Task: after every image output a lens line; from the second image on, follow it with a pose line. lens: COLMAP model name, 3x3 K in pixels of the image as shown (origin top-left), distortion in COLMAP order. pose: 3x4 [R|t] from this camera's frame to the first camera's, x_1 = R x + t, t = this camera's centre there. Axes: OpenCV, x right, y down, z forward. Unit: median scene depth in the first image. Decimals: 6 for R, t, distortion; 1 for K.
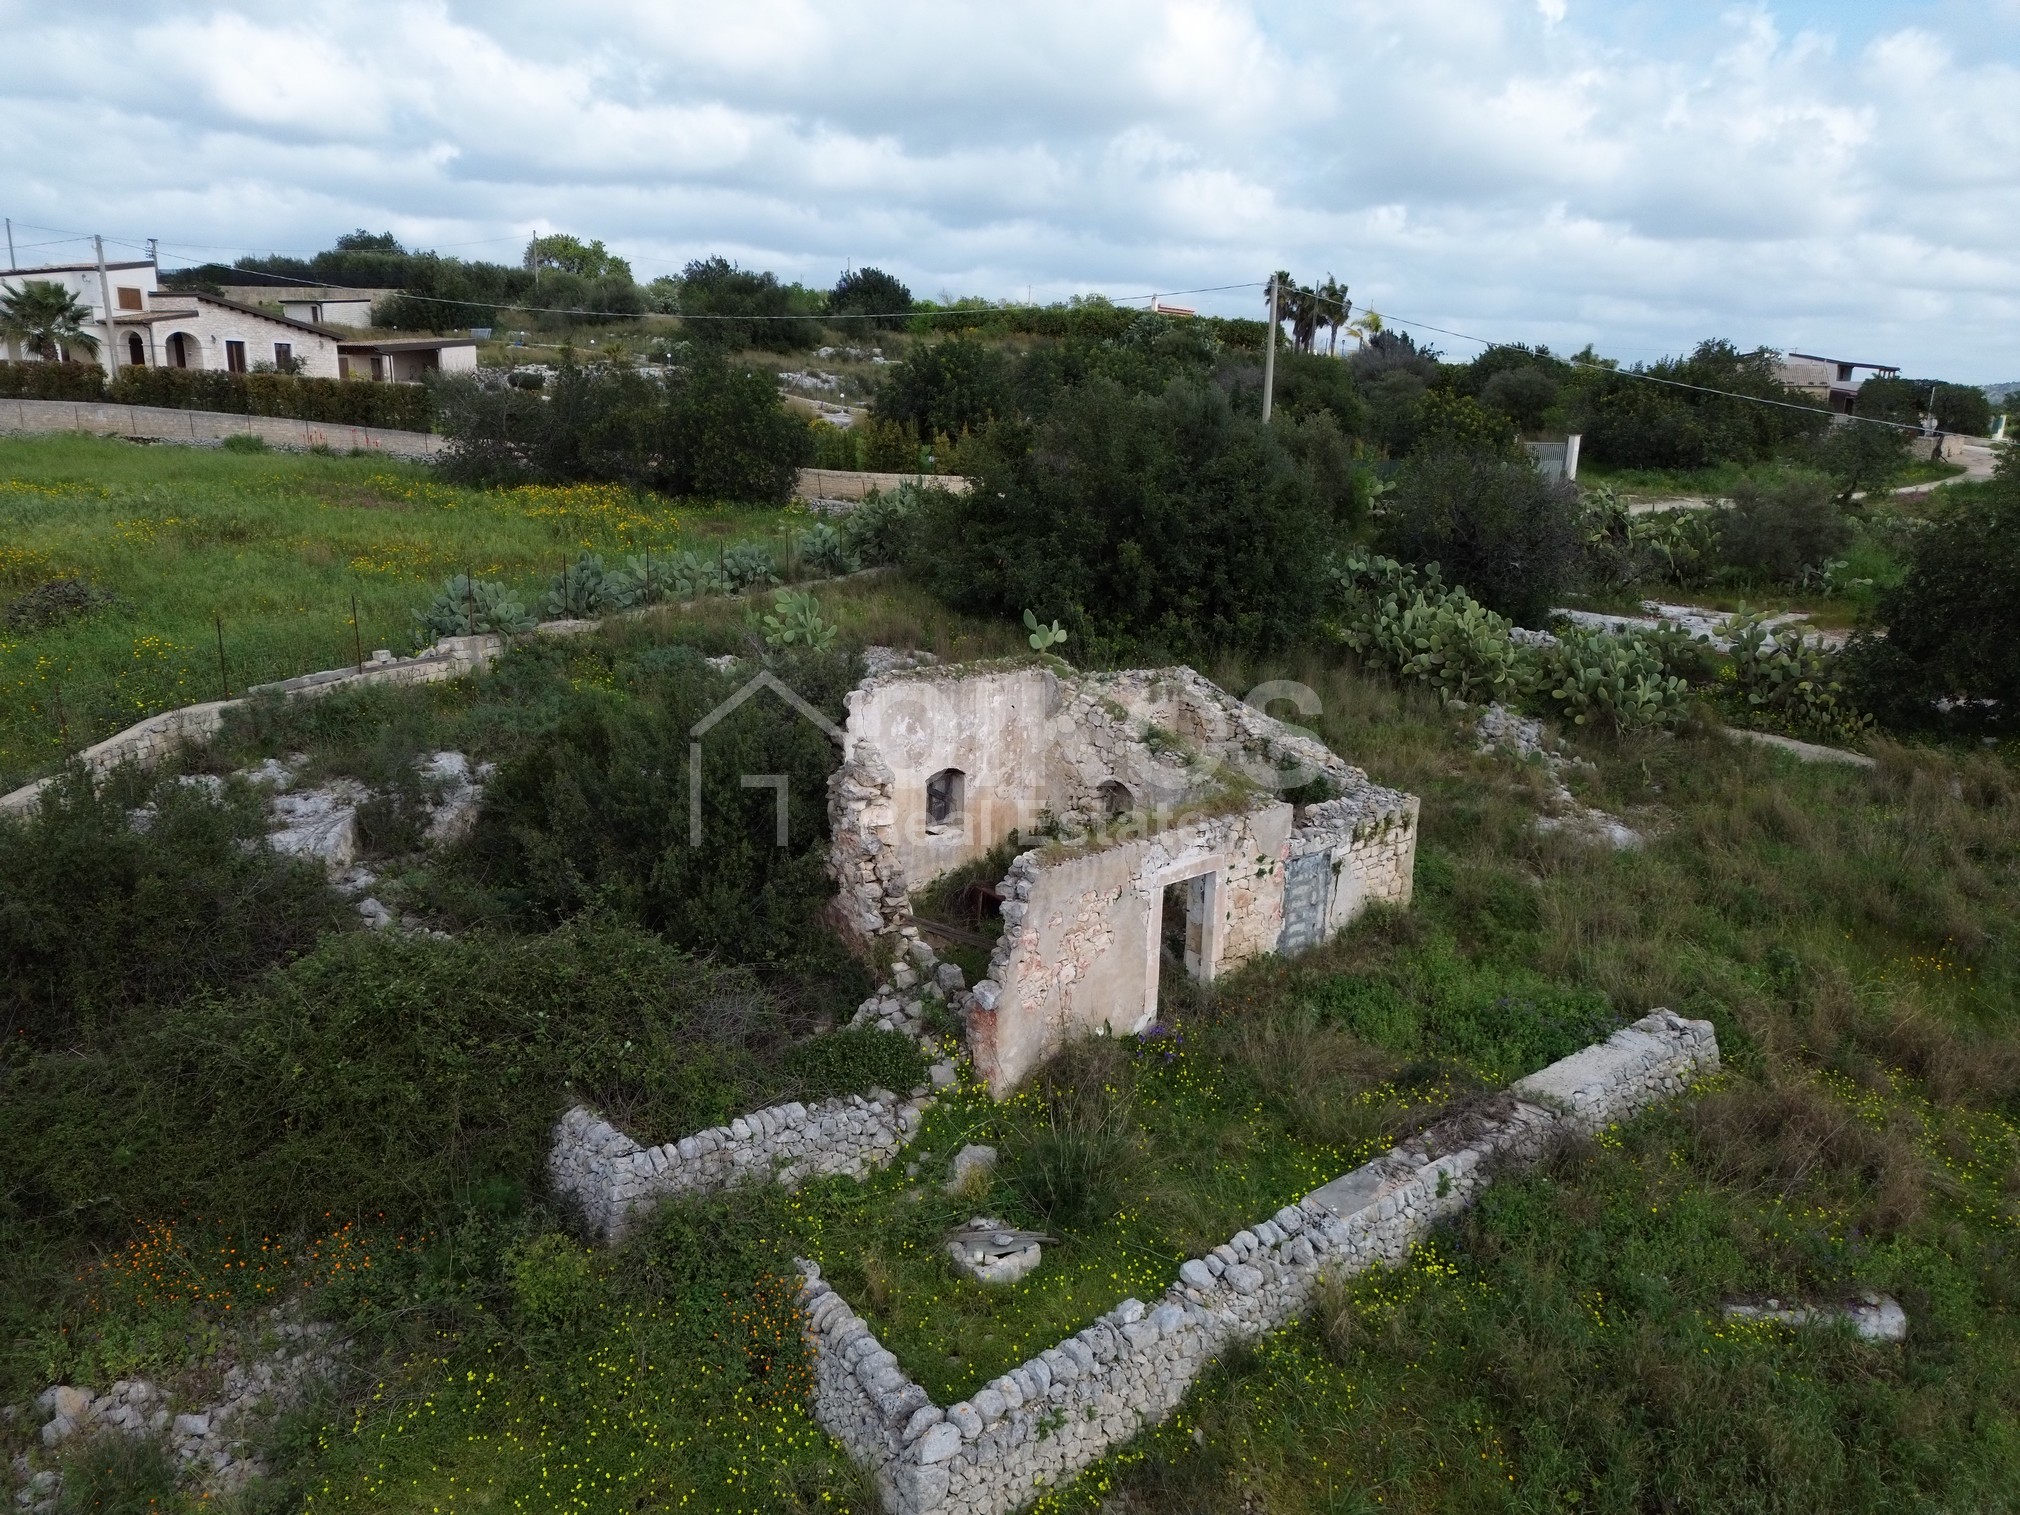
lens RADIAL K [[1410.6, 0, 1002.4], [0, 1410.6, 759.4], [0, 0, 1]] dist [0.074296, -0.065878]
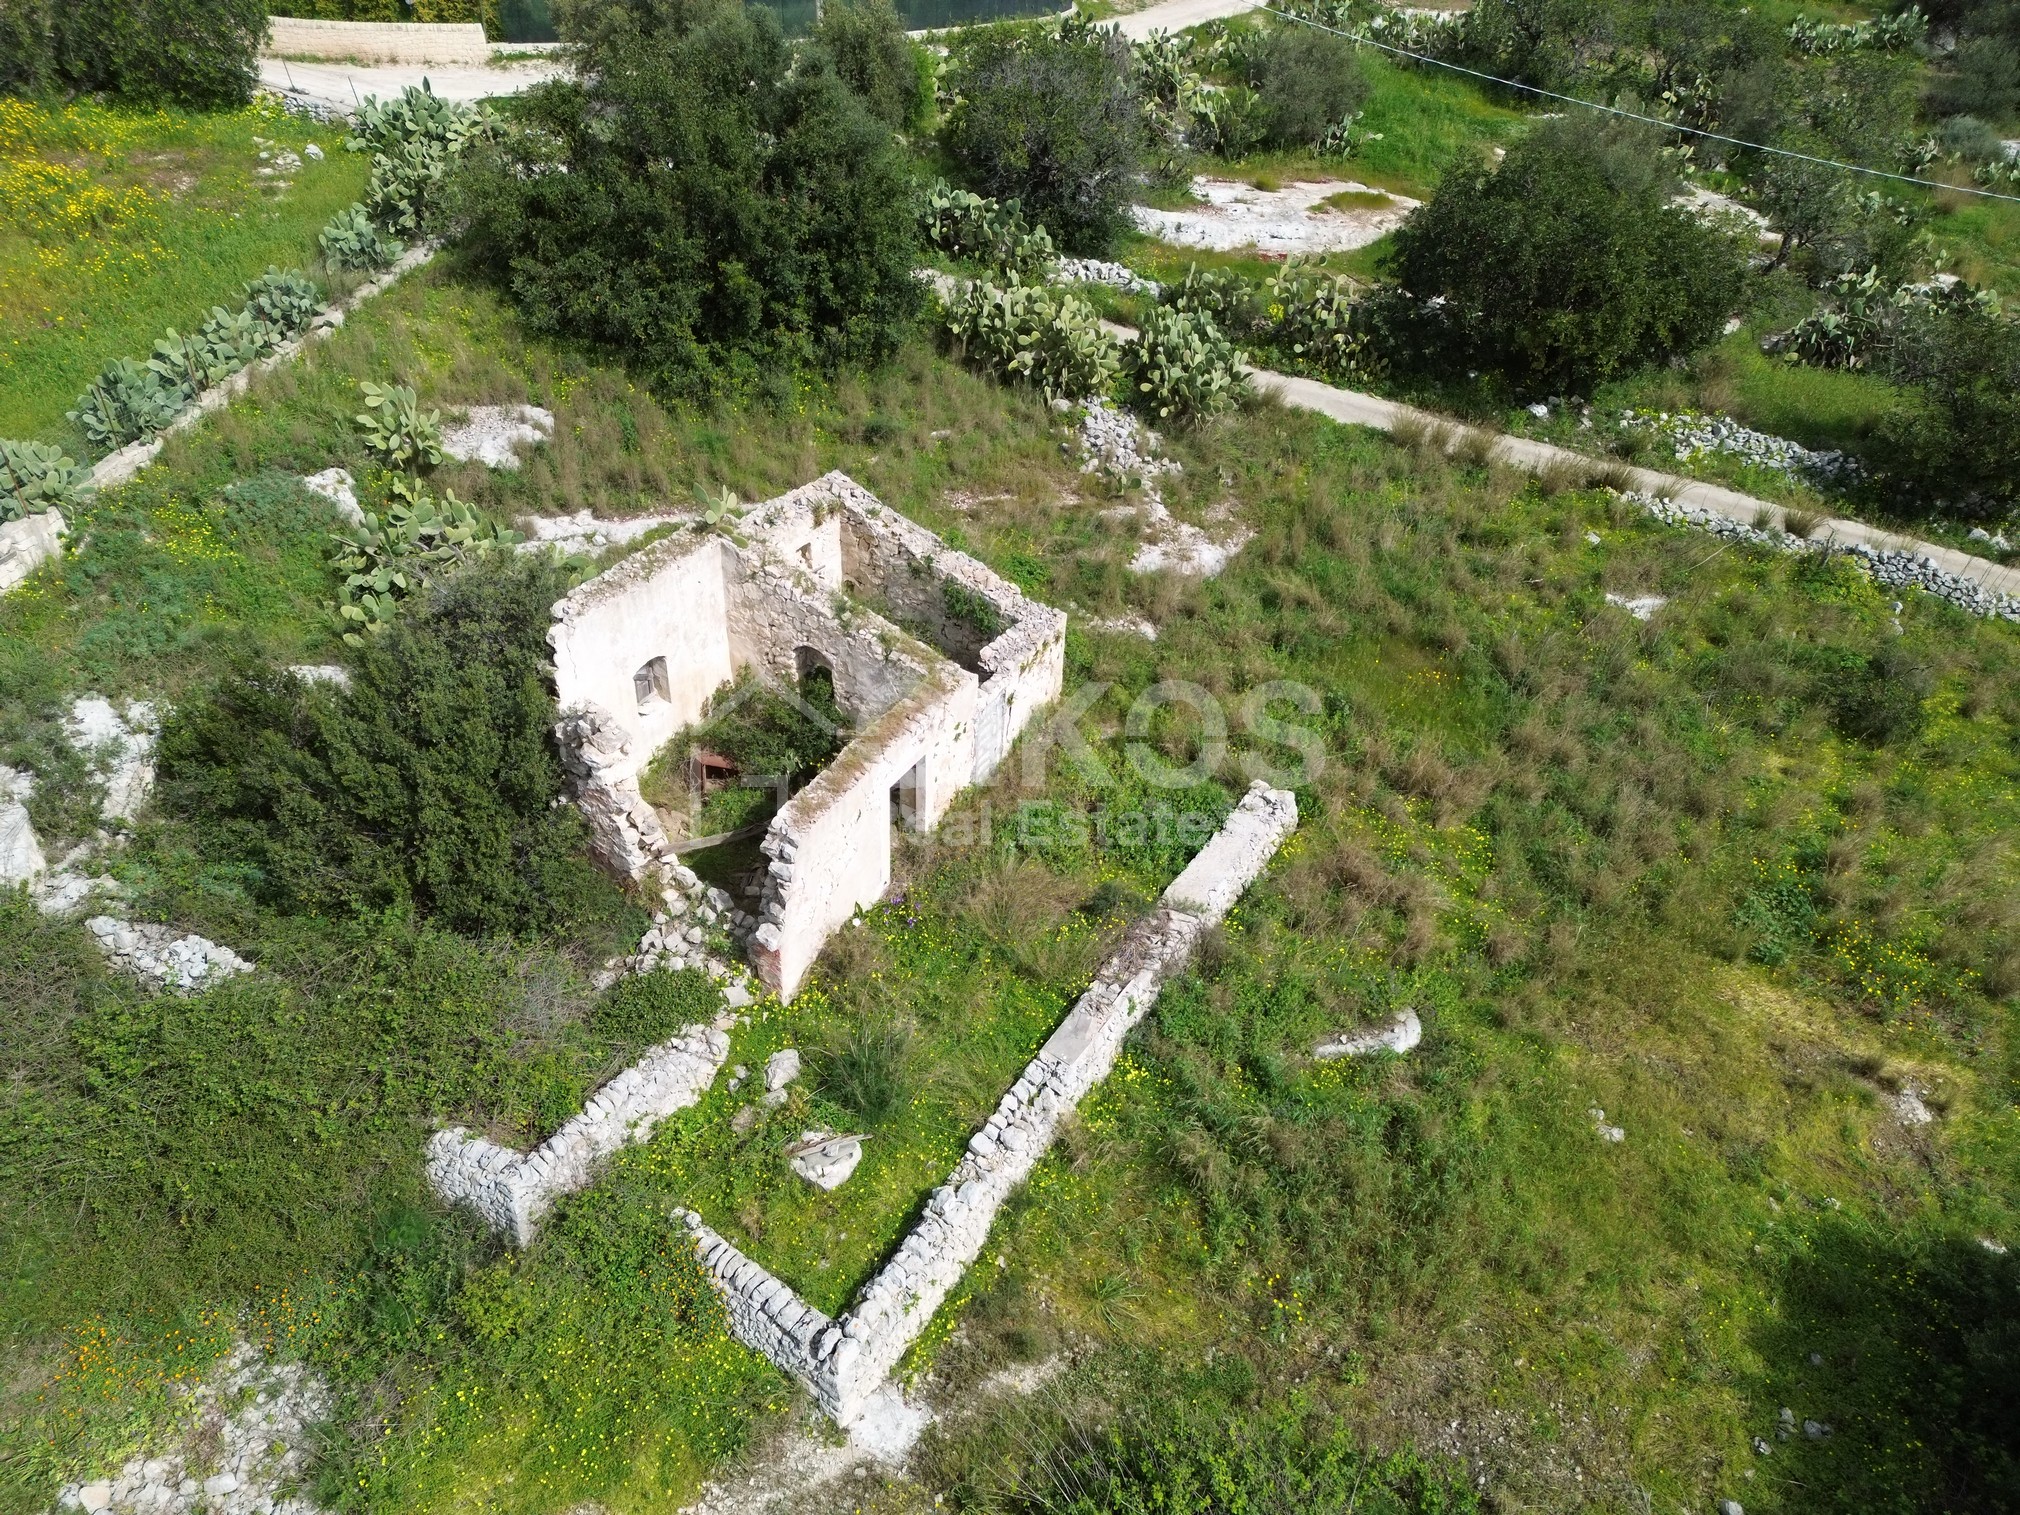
lens RADIAL K [[1410.6, 0, 1002.4], [0, 1410.6, 759.4], [0, 0, 1]] dist [0.074296, -0.065878]
pose [[0.943435, -0.191599, 0.270594, -0.098583], [0.064720, 0.906847, 0.416460, -0.375310], [-0.325180, -0.375390, 0.867952, -0.033512]]
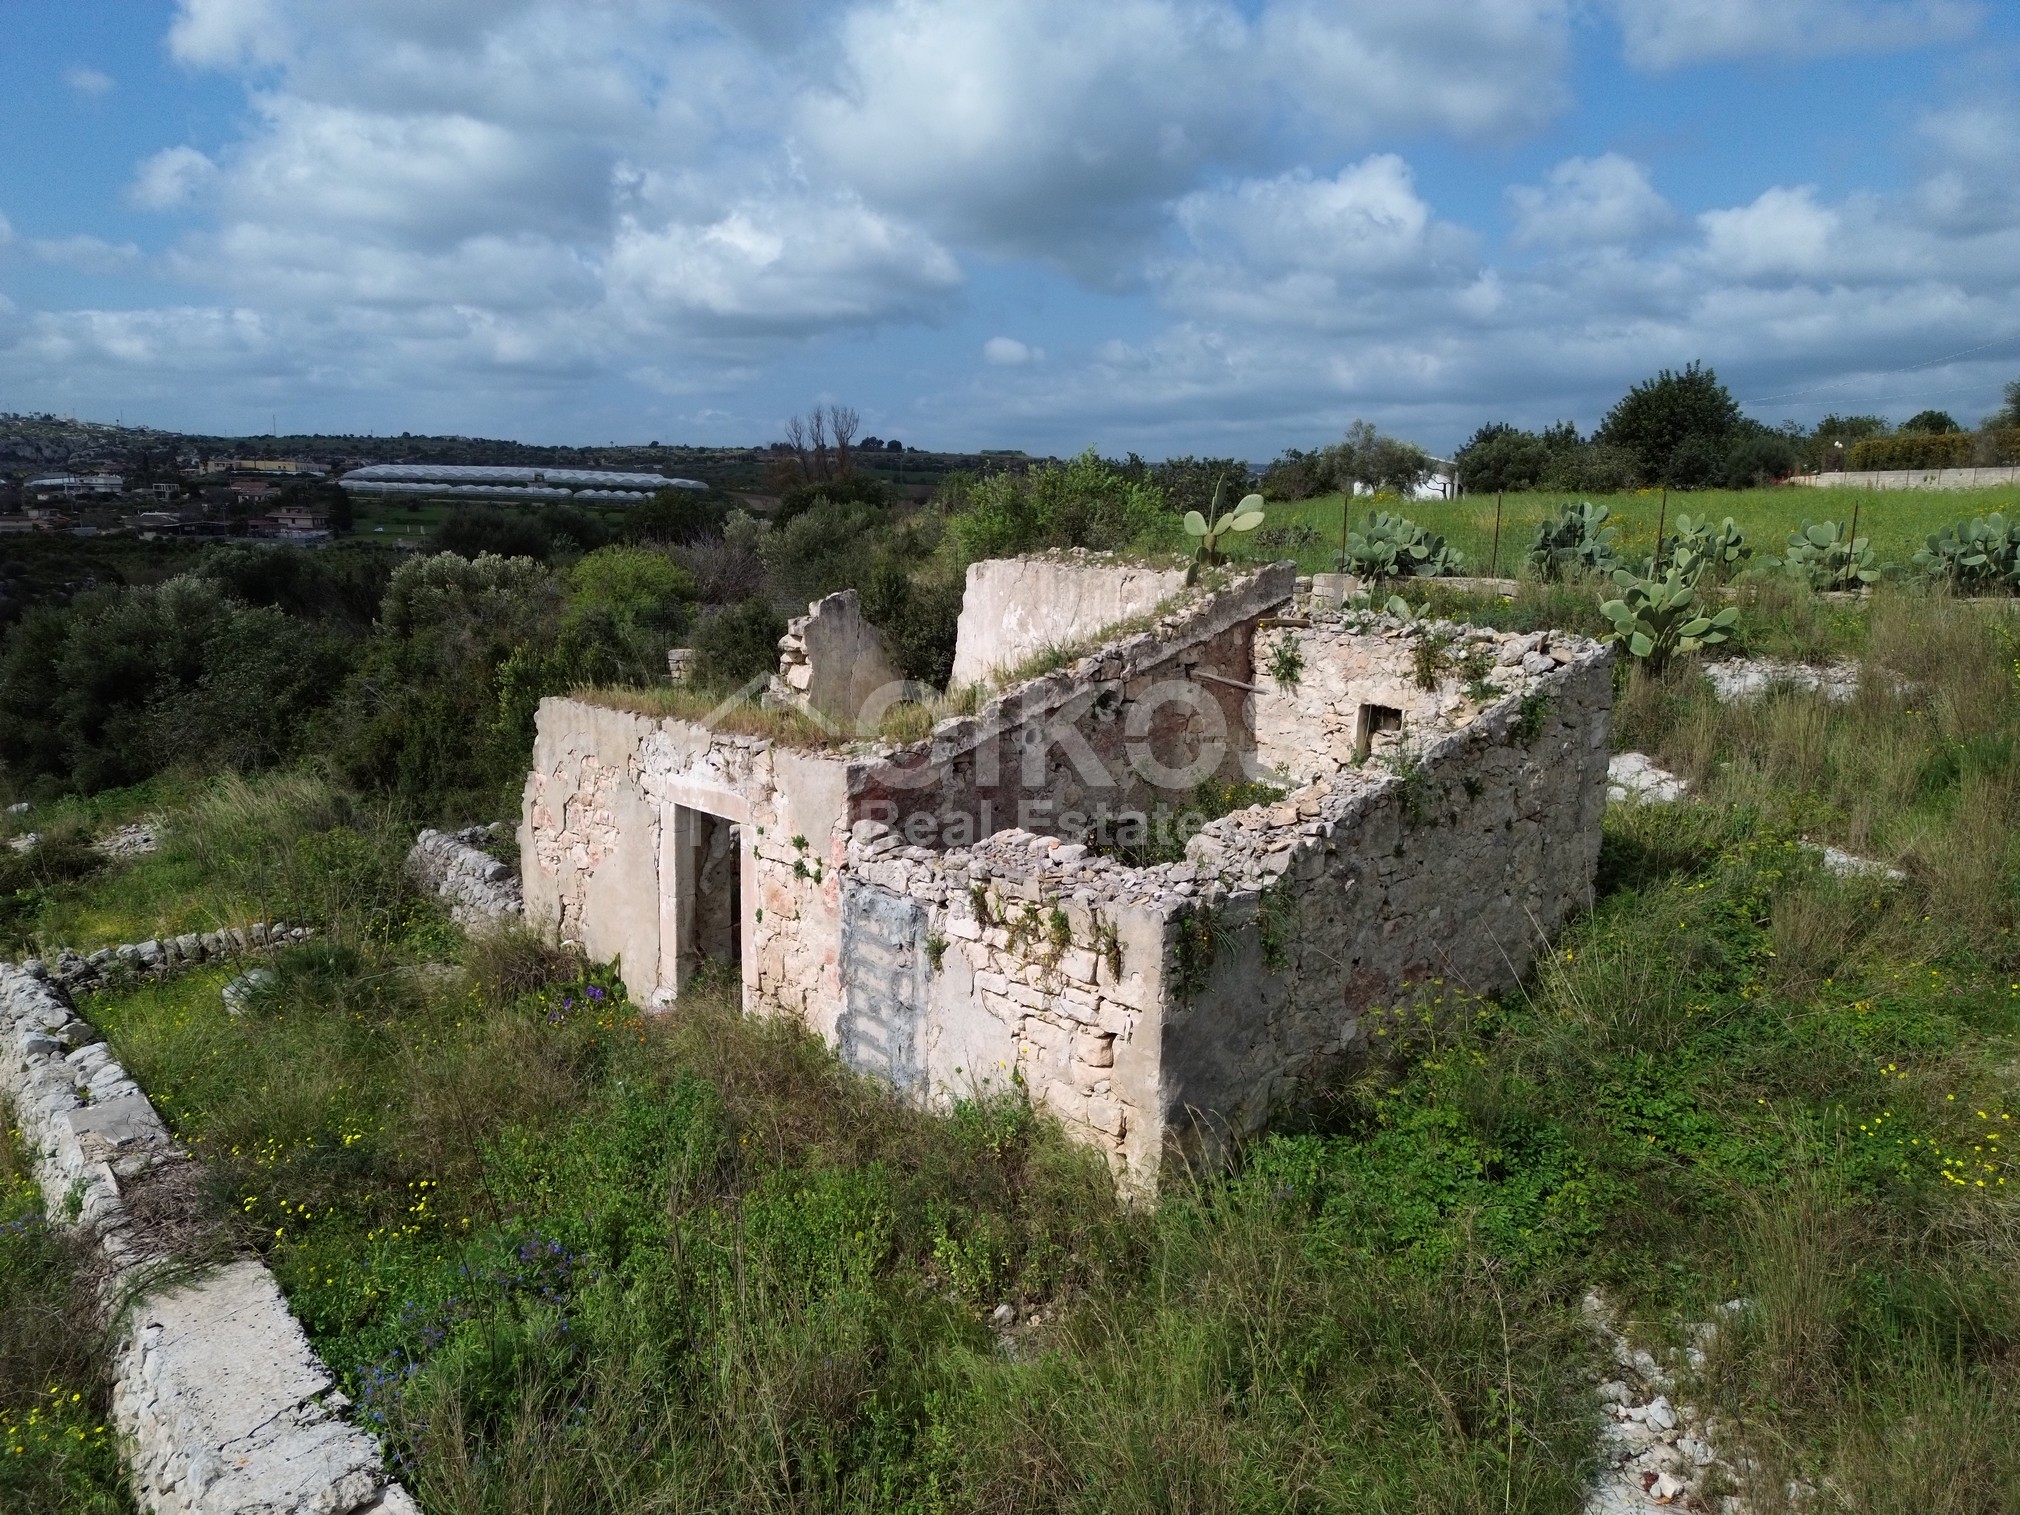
lens RADIAL K [[1410.6, 0, 1002.4], [0, 1410.6, 759.4], [0, 0, 1]] dist [0.074296, -0.065878]
pose [[0.041829, 0.150168, -0.987775, 0.698880], [-0.259455, 0.956357, 0.134405, -0.052428], [0.964849, 0.250661, 0.078965, 0.992749]]
